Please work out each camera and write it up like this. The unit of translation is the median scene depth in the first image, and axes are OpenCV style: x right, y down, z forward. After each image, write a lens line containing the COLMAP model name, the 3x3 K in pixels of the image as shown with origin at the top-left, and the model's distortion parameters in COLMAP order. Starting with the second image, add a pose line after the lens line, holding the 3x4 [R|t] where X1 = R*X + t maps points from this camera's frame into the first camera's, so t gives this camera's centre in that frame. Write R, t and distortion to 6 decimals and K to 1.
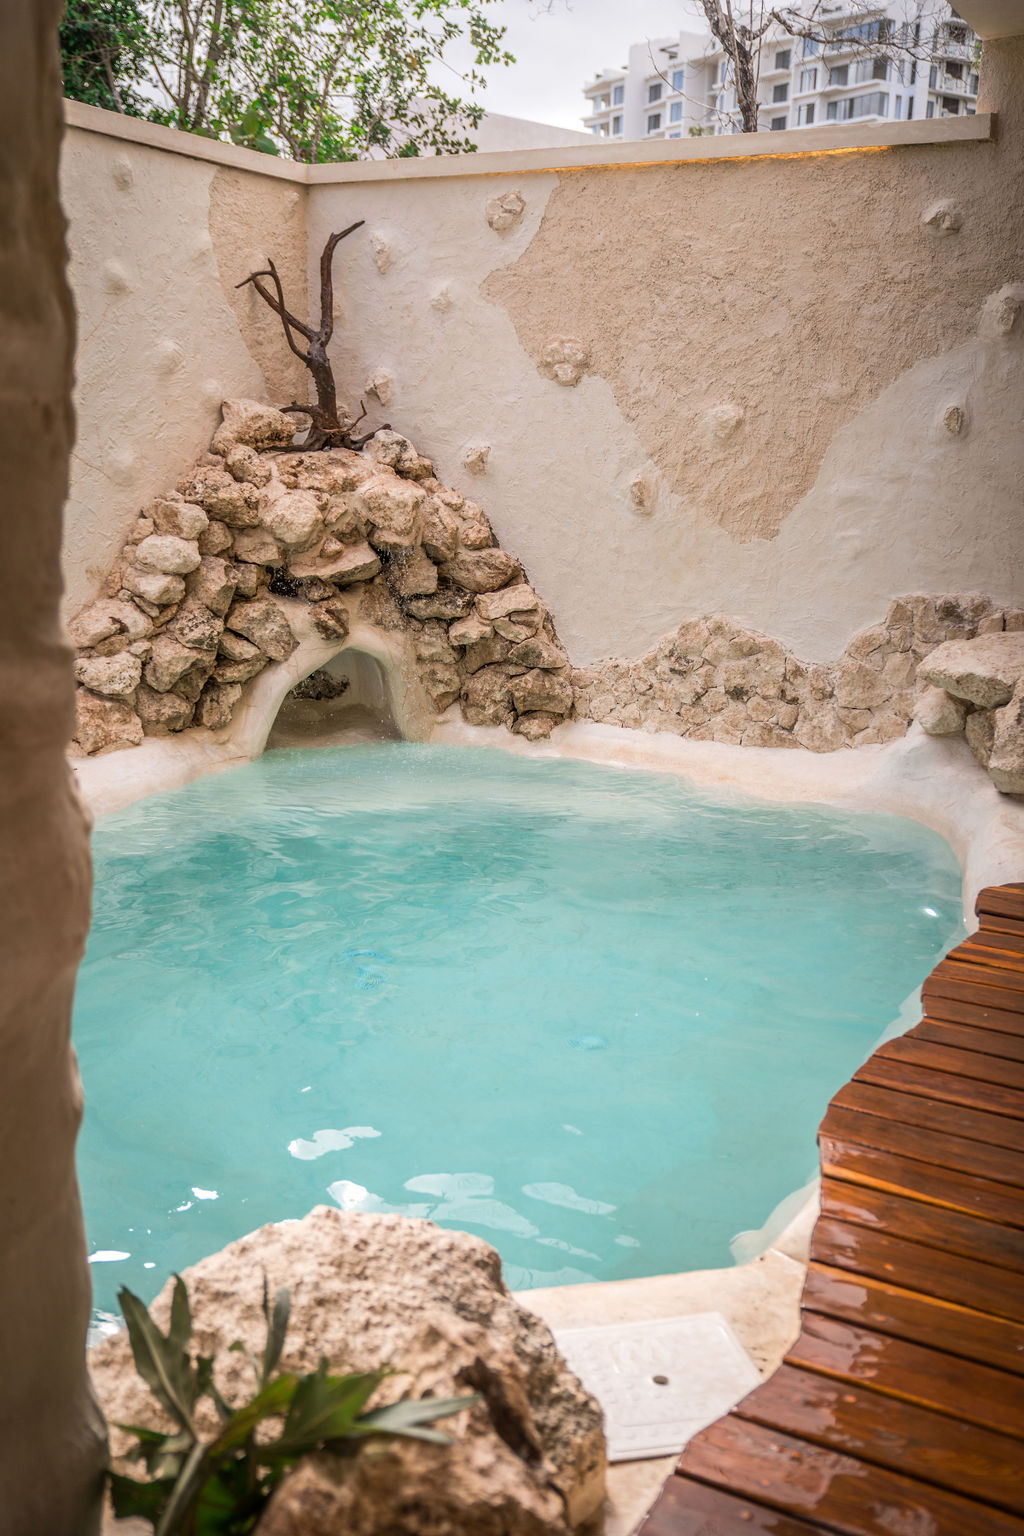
lens RADIAL K [[1524.2, 0, 512.0], [0, 1524.2, 768.0], [0, 0, 1]] dist [-0.042857, 0.195837]
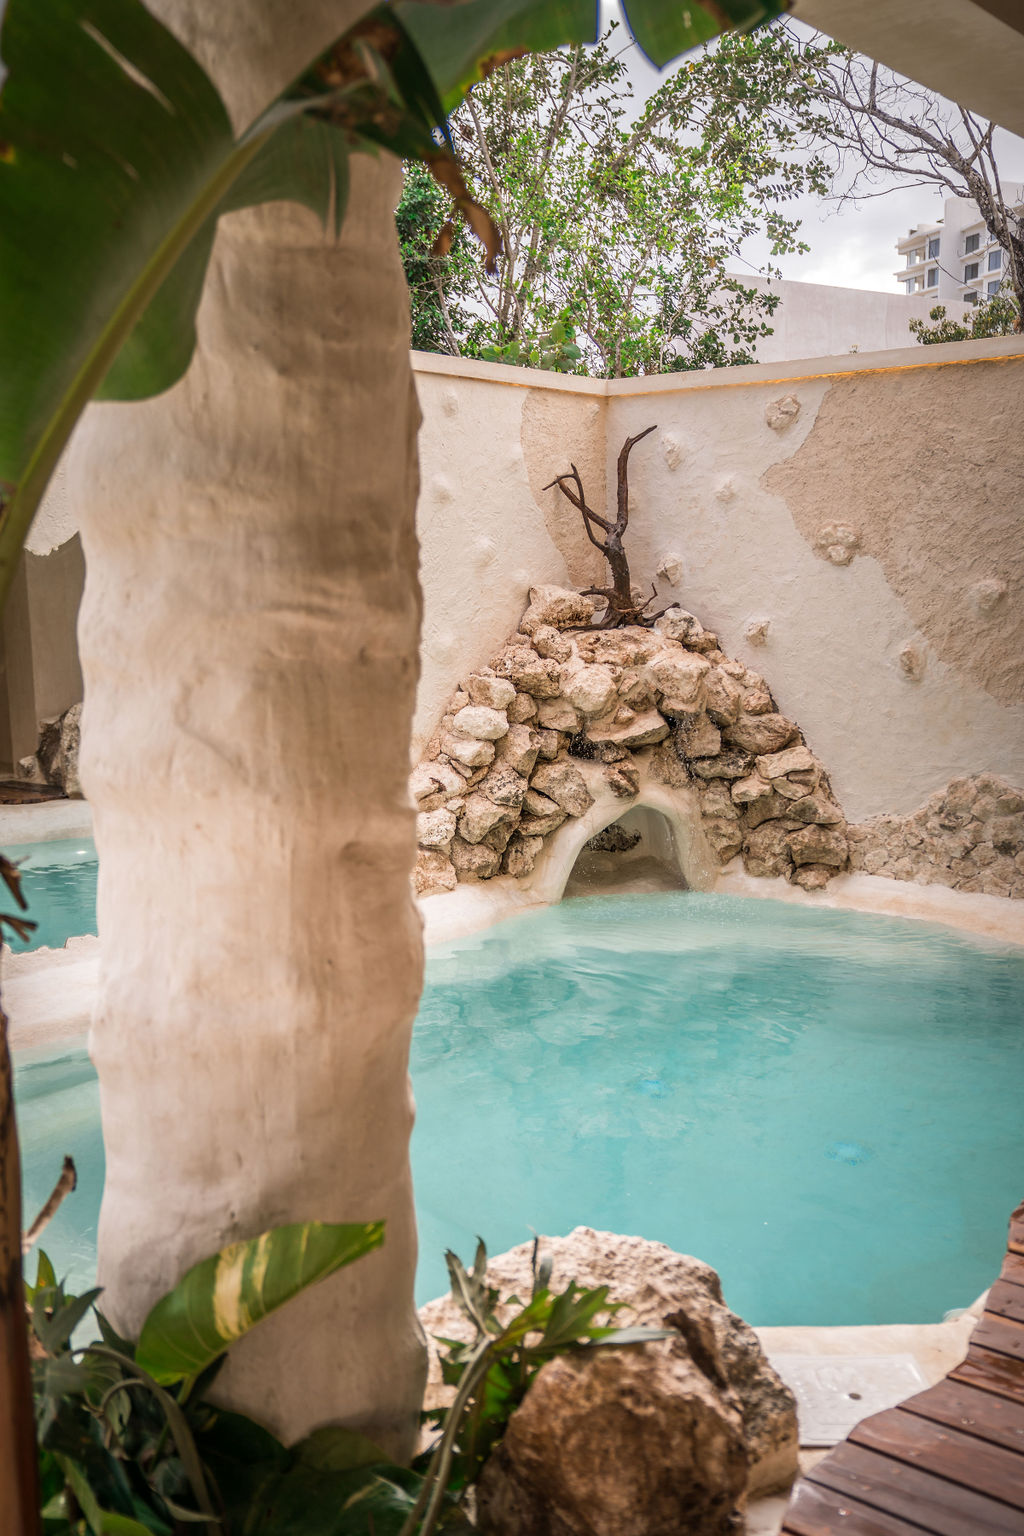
lens RADIAL K [[1544.0, 0, 512.0], [0, 1544.0, 768.0], [0, 0, 1]] dist [-0.000784, 0.013145]
pose [[0.979815, -0.004167, -0.199863, 0.026896], [-0.016069, 0.994906, -0.099520, 0.007741], [0.199260, 0.100723, 0.974757, -0.115088]]
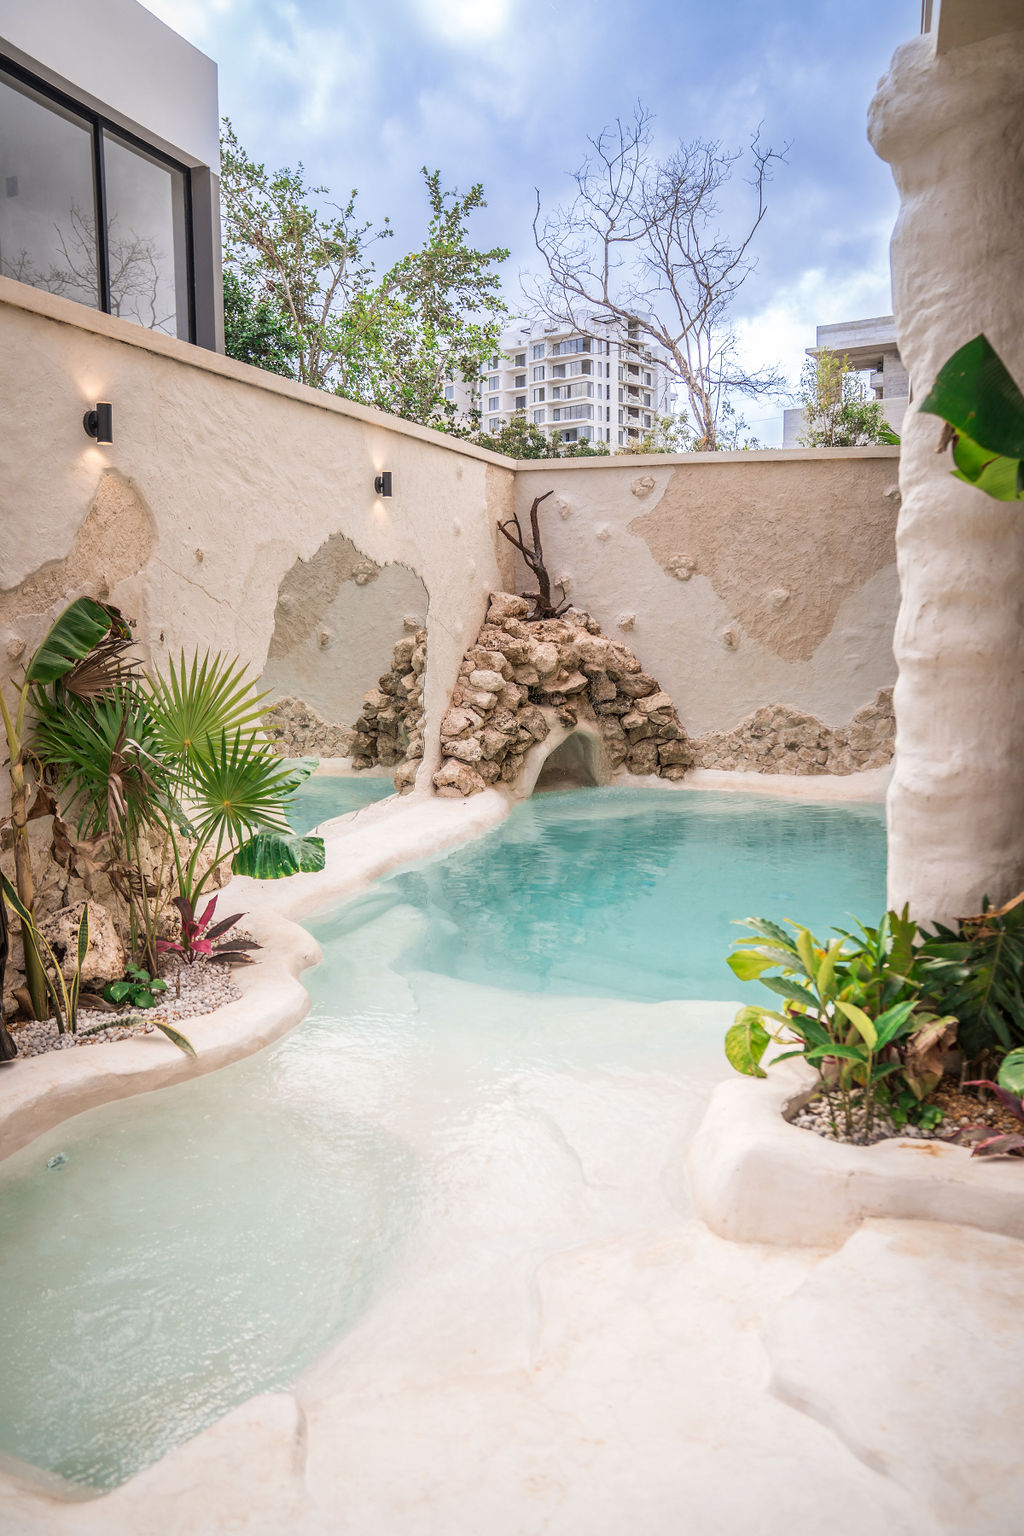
lens RADIAL K [[1120.5, 0, 512.0], [0, 1120.5, 768.0], [0, 0, 1]] dist [-0.122523, 0.000955]
pose [[0.985841, -0.051534, 0.159566, -0.389146], [0.063619, 0.995404, -0.071575, 0.049194], [-0.155144, 0.080713, 0.984589, -0.240510]]
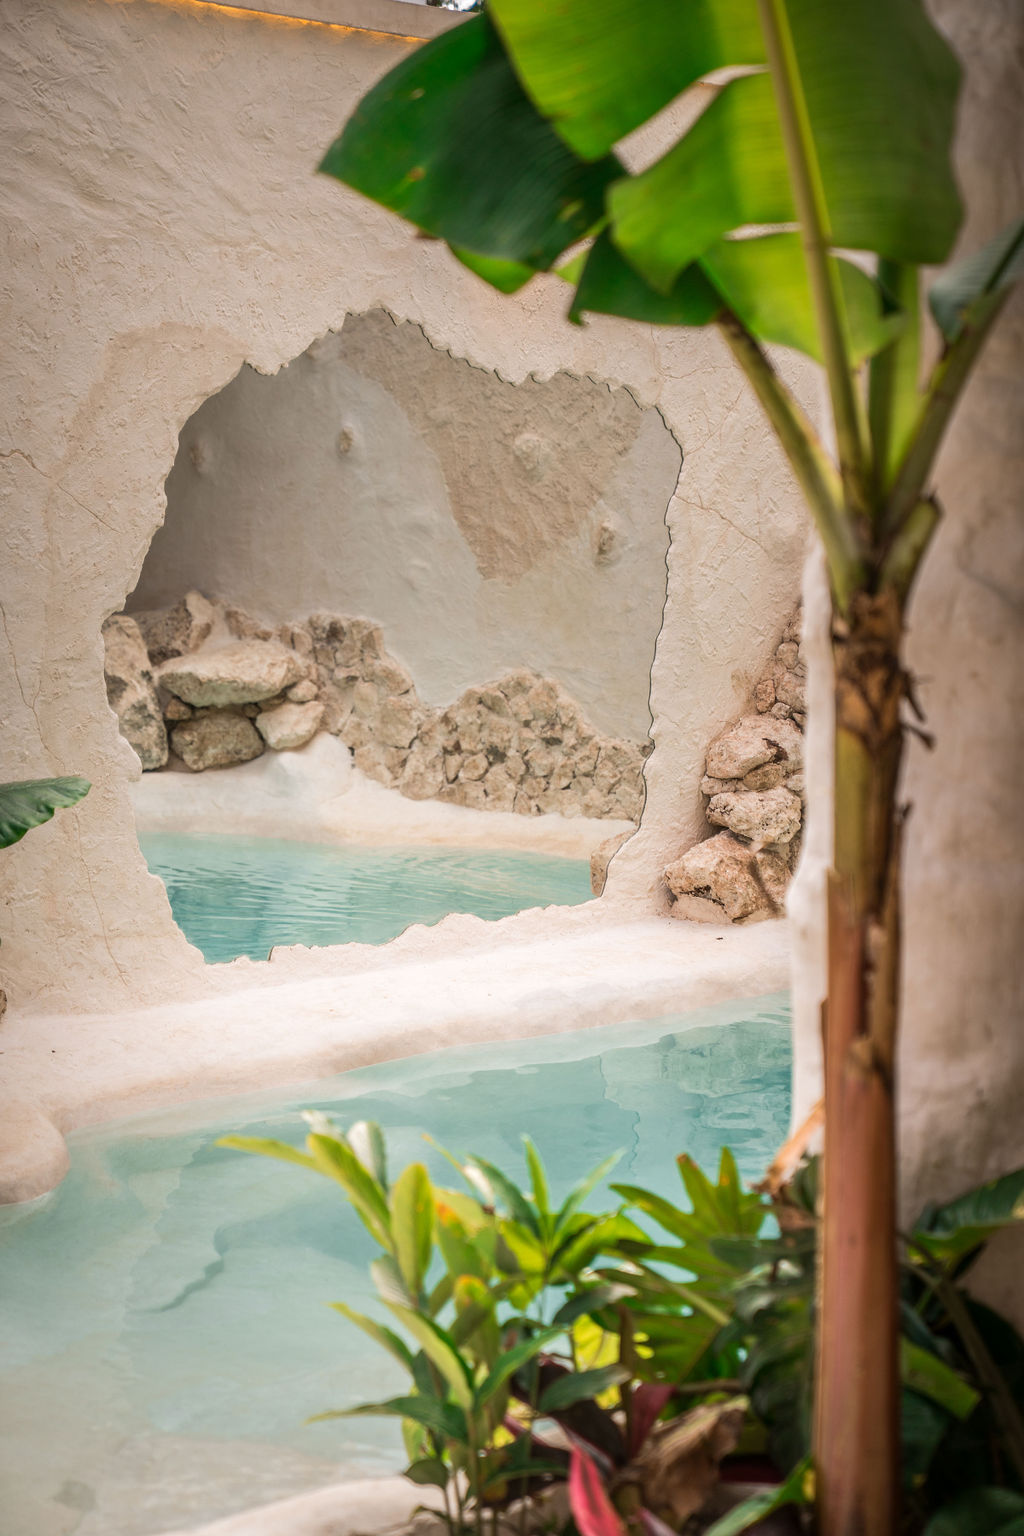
lens RADIAL K [[3030.3, 0, 512.0], [0, 3030.3, 768.0], [0, 0, 1]] dist [0.375865, 0.132571]
pose [[0.974905, 0.024262, -0.221295, -0.053555], [-0.049917, 0.992556, -0.111085, 0.078599], [0.216953, 0.119344, 0.968859, -0.419063]]
